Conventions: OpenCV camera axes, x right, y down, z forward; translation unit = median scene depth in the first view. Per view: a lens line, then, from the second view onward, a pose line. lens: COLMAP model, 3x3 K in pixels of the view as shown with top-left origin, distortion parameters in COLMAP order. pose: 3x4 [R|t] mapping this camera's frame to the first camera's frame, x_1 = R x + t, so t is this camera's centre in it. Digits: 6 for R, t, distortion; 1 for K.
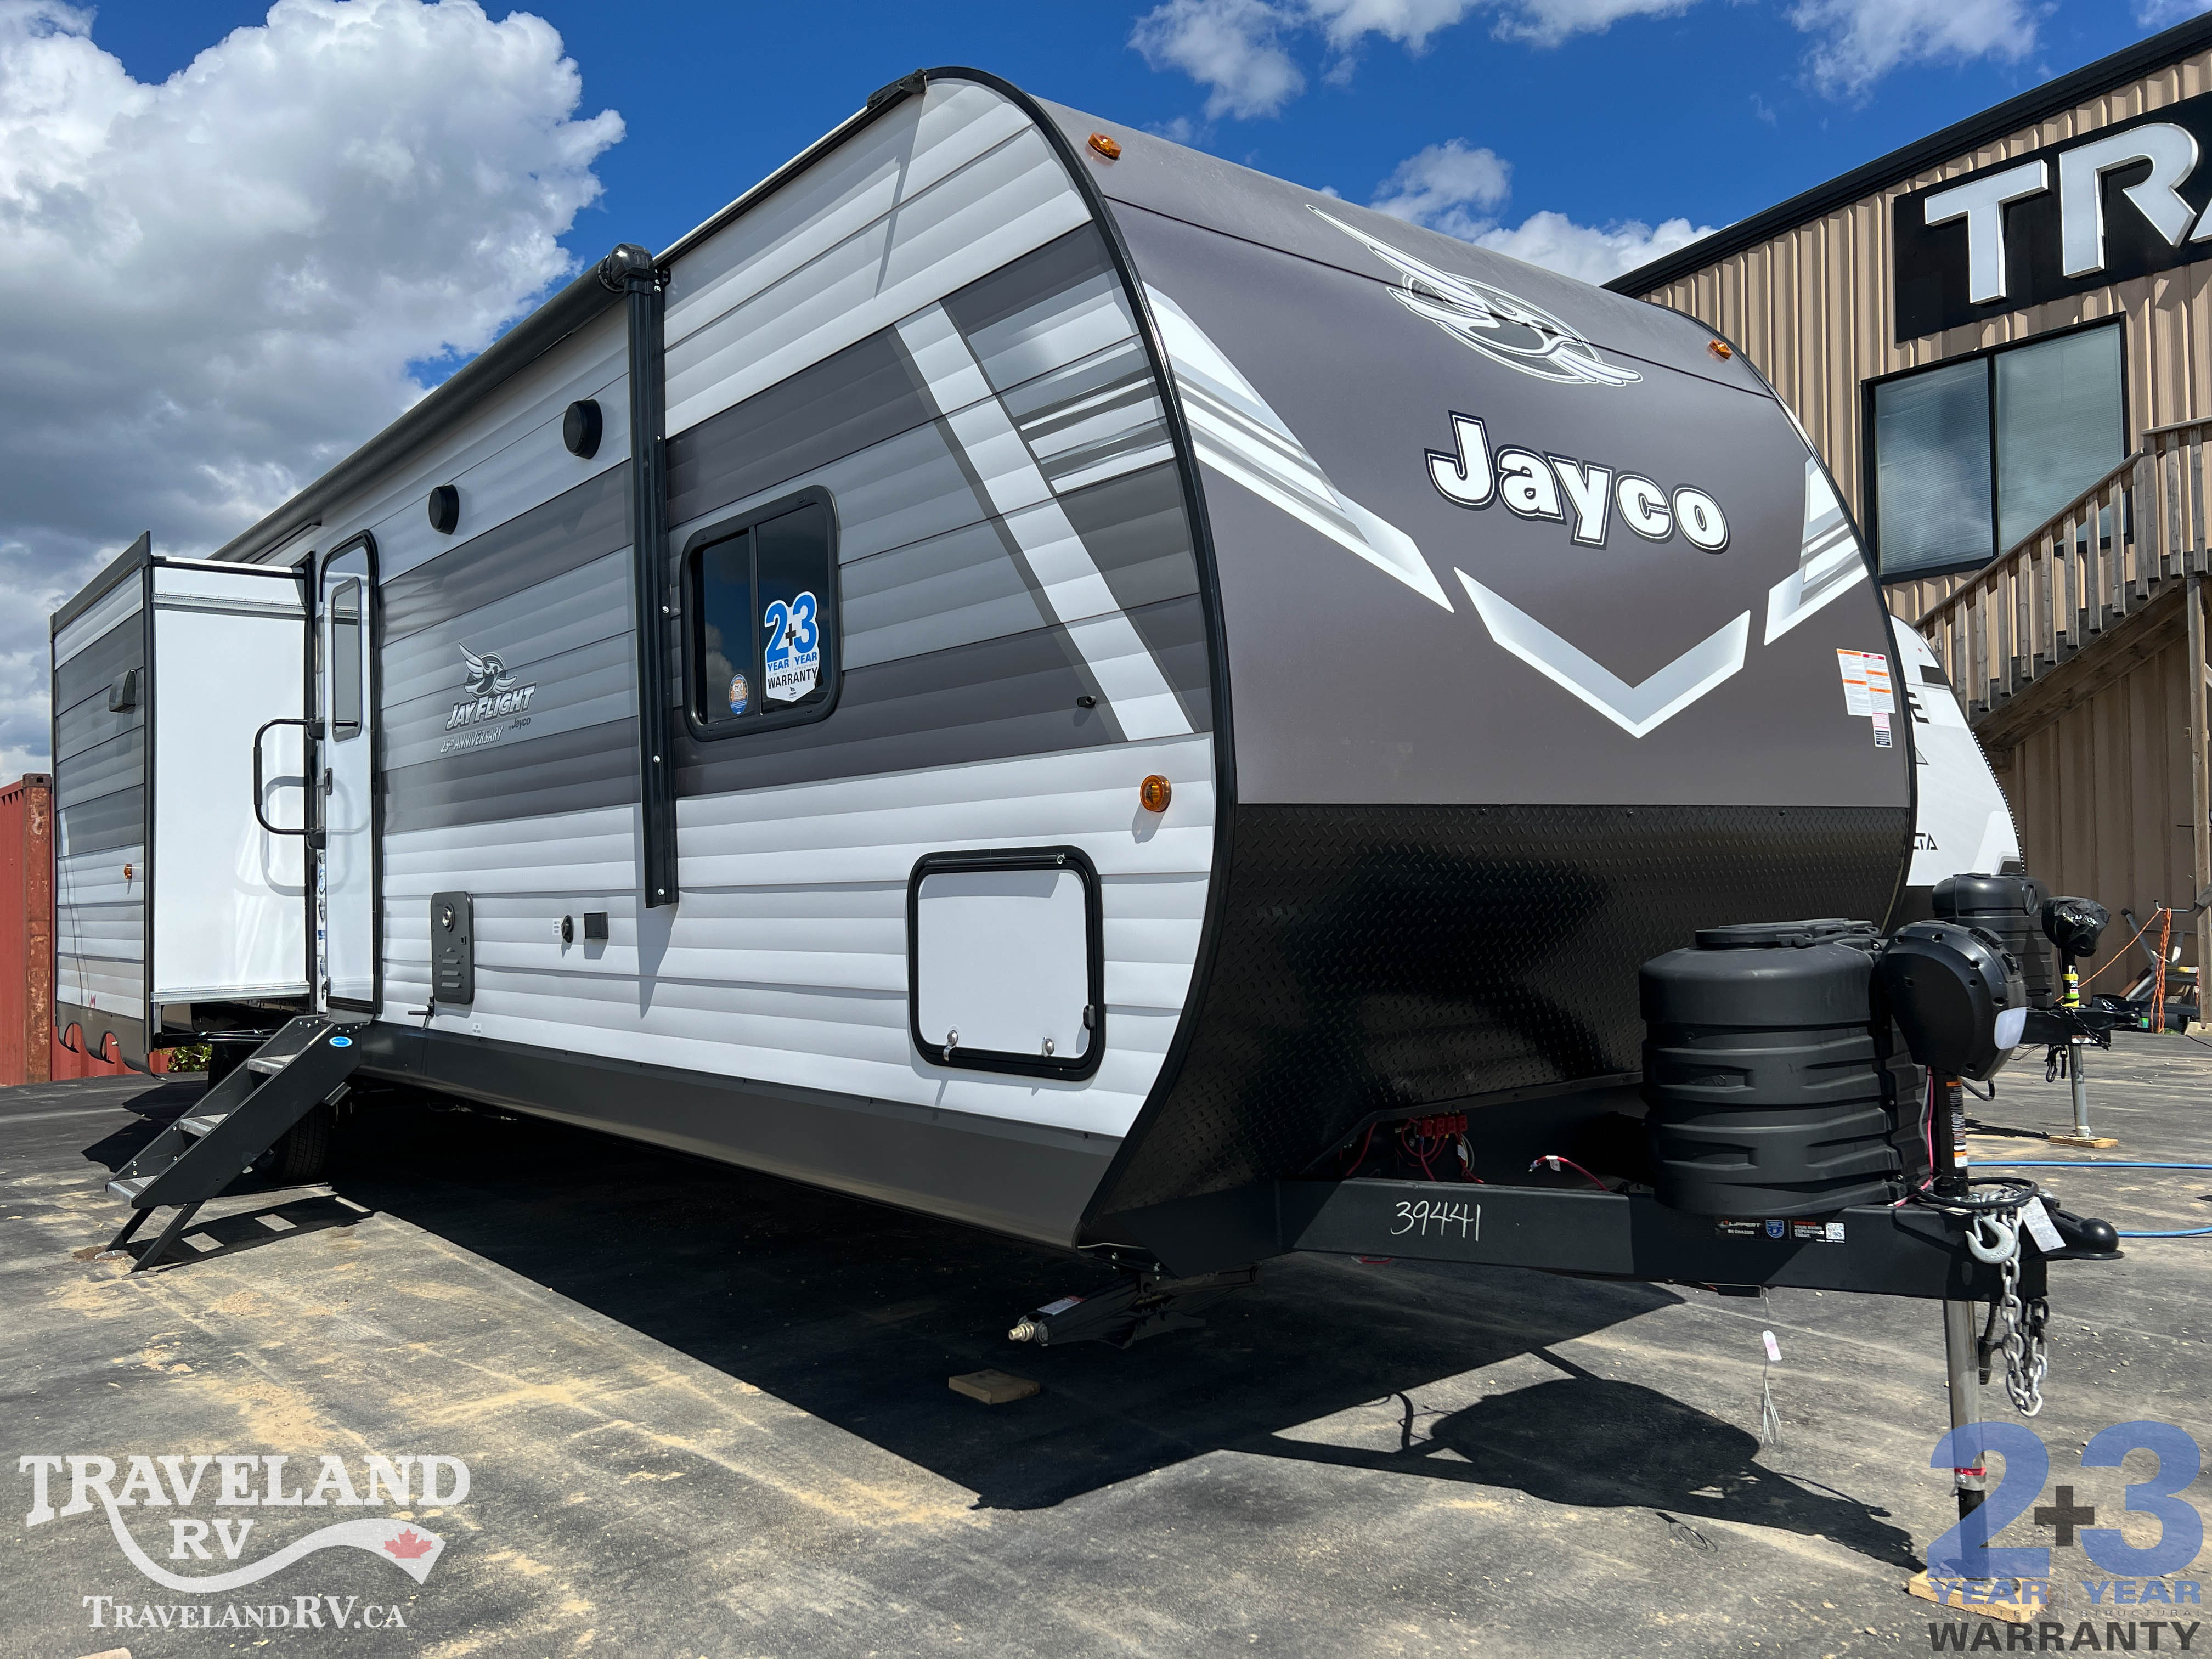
lens RADIAL K [[1672.9, 0, 1079.2], [0, 1672.9, 829.6], [0, 0, 1]] dist [0.010329, 0.005403]
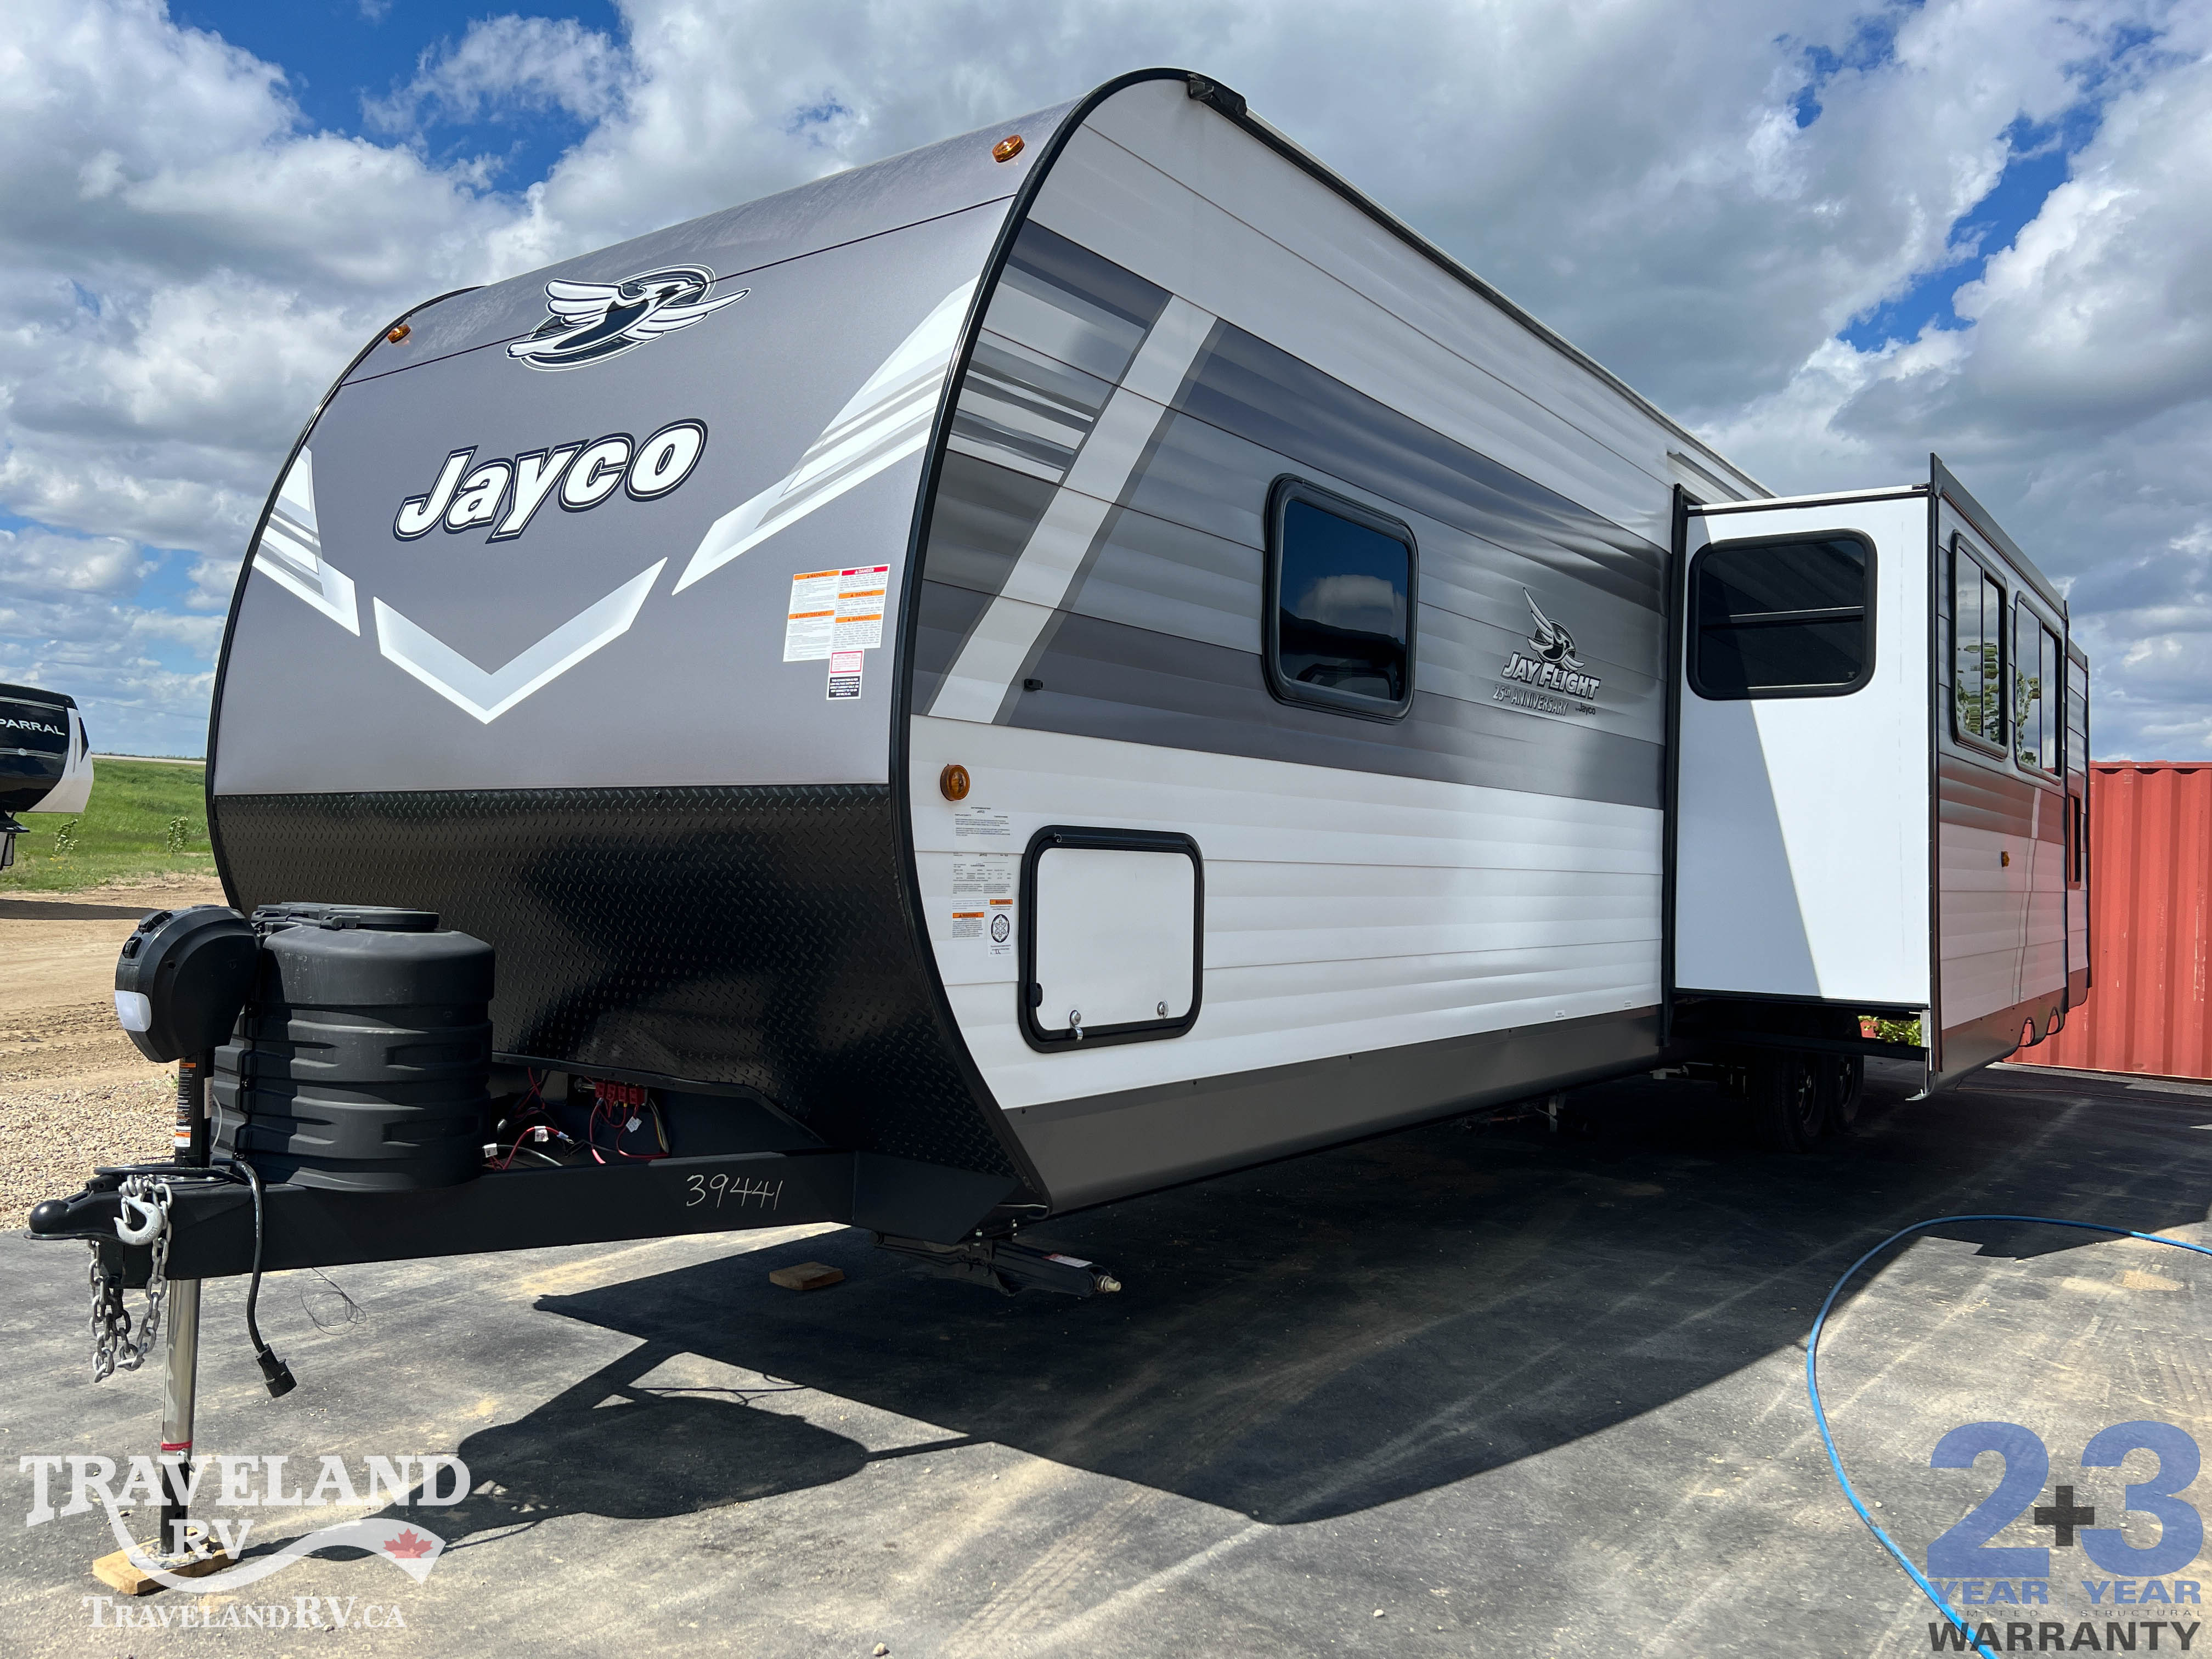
lens RADIAL K [[1672.9, 0, 1079.2], [0, 1672.9, 829.6], [0, 0, 1]] dist [0.010329, 0.005403]
pose [[0.252705, 0.015229, -0.967423, 1.226001], [-0.000871, 0.999879, 0.015513, -0.005517], [0.967543, -0.003077, 0.252688, 0.947381]]
